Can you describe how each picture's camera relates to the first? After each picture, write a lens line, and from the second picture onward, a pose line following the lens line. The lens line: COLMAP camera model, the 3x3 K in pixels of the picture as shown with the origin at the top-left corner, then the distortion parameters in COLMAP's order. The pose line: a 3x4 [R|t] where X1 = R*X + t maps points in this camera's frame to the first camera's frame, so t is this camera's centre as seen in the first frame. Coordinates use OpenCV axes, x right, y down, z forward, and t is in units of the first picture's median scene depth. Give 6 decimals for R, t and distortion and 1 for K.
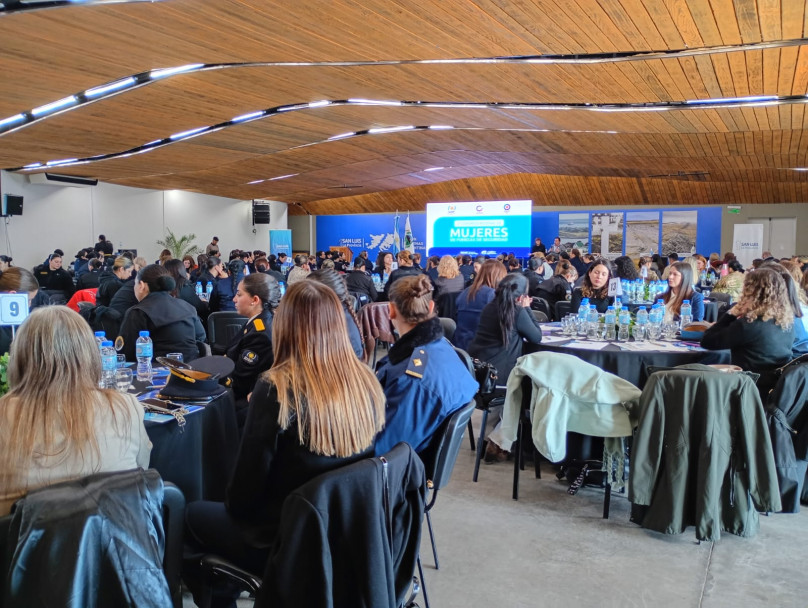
lens RADIAL K [[667.9, 0, 397.6], [0, 667.9, 304.9], [0, 0, 1]] dist [0.058975, -0.059068]
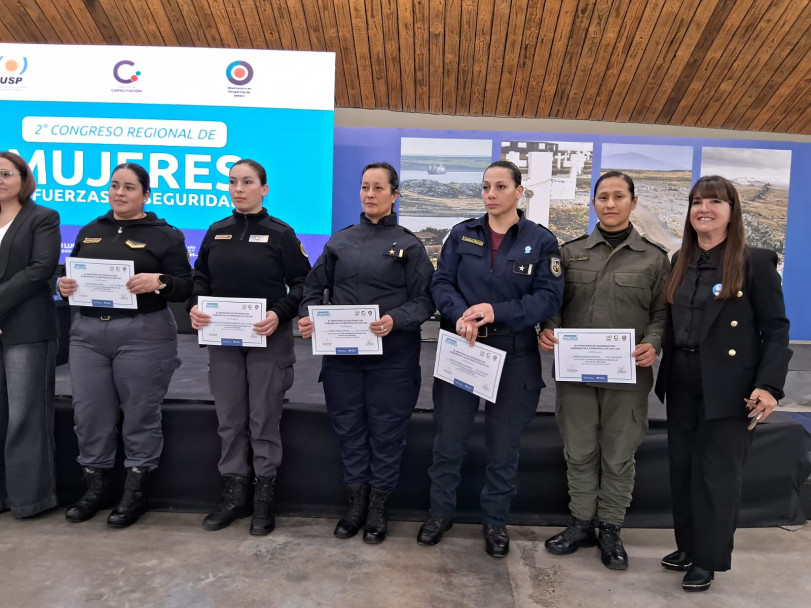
lens RADIAL K [[641.3, 0, 405.6], [0, 641.3, 305.2], [0, 0, 1]] dist [0.004890, -0.048499]
pose [[0.901944, -0.004863, 0.431825, 0.112882], [0.003958, 0.999988, 0.002995, -0.057631], [-0.431835, -0.000992, 0.901952, 0.740885]]
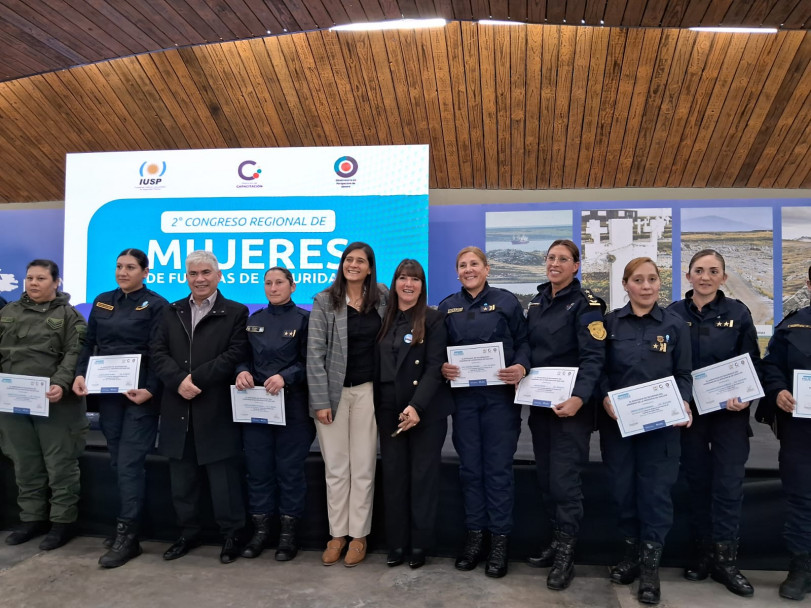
lens RADIAL K [[639.2, 0, 405.5], [0, 639.2, 304.0], [0, 0, 1]] dist [0.070768, -0.176166]
pose [[0.946144, 0.008332, 0.323638, 0.096851], [0.025097, 0.994773, -0.098981, -0.057827], [-0.322771, 0.101773, 0.940989, 0.723742]]
